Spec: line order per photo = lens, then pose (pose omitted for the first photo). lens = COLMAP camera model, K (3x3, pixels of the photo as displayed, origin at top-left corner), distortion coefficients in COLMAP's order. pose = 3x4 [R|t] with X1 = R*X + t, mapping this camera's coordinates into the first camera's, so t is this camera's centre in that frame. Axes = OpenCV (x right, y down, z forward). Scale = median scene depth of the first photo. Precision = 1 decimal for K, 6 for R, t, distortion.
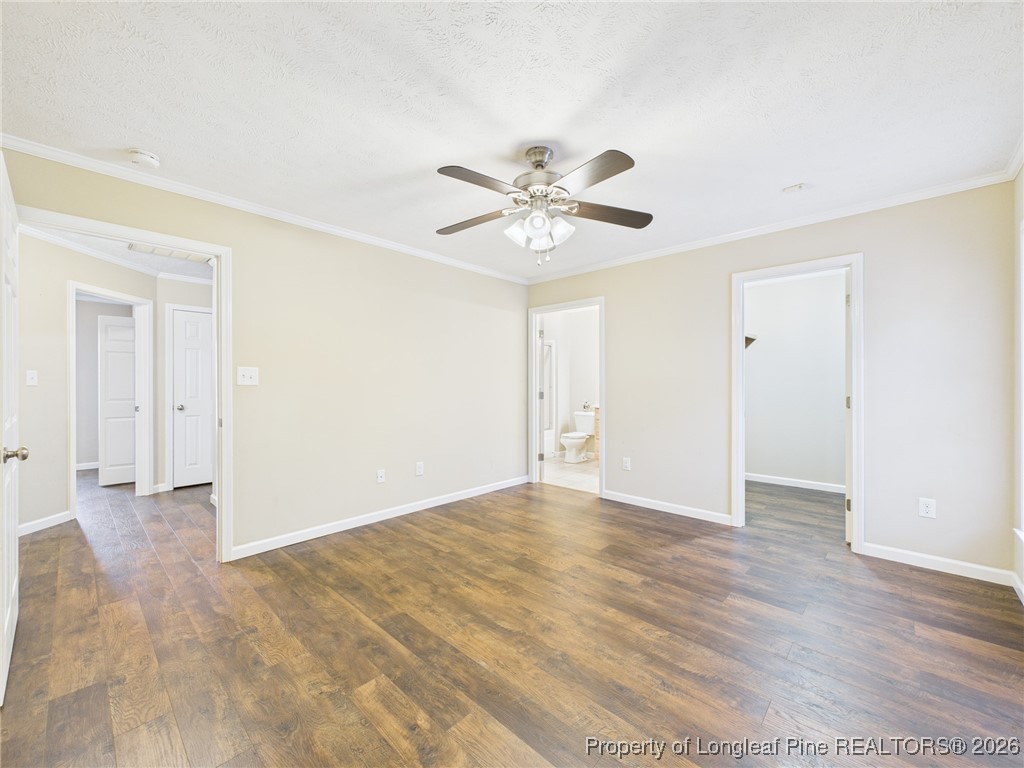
lens RADIAL K [[413.0, 0, 508.6], [0, 413.0, 379.1], [0, 0, 1]] dist [0.001121, -0.000095]
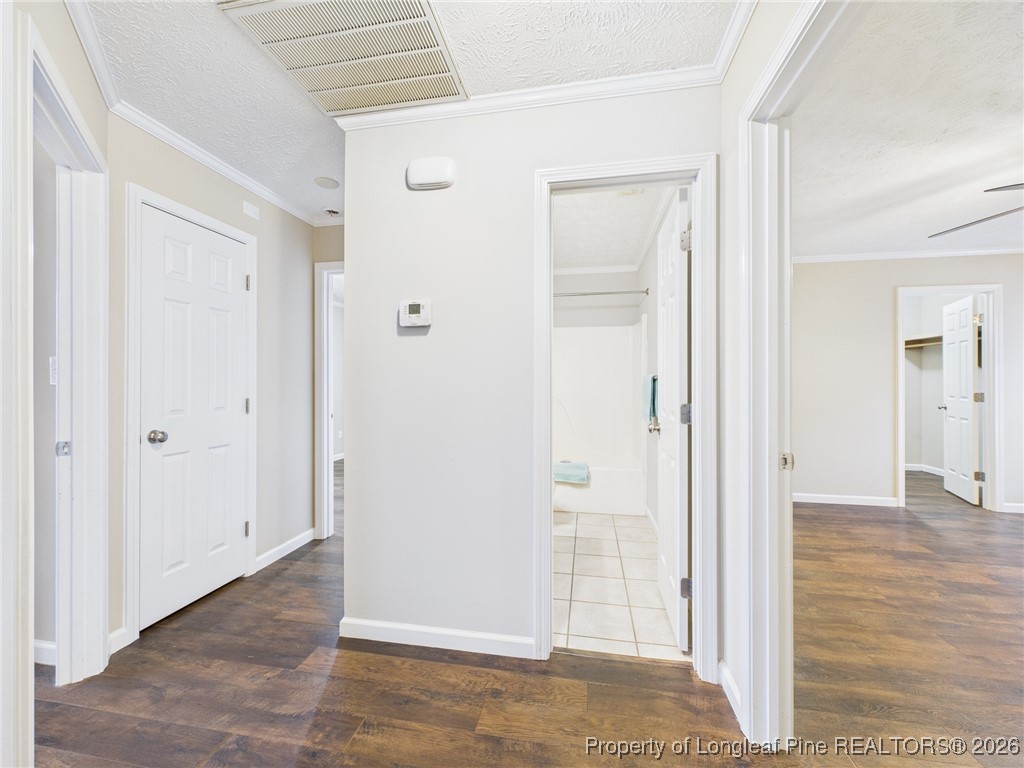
lens RADIAL K [[413.0, 0, 506.3], [0, 413.0, 377.4], [0, 0, 1]] dist [0.001121, -0.000095]
pose [[0.840908, 0.009705, 0.541090, -1.160544], [-0.008240, 0.999953, -0.005130, 0.012849], [-0.541115, -0.000145, 0.840949, 0.724411]]
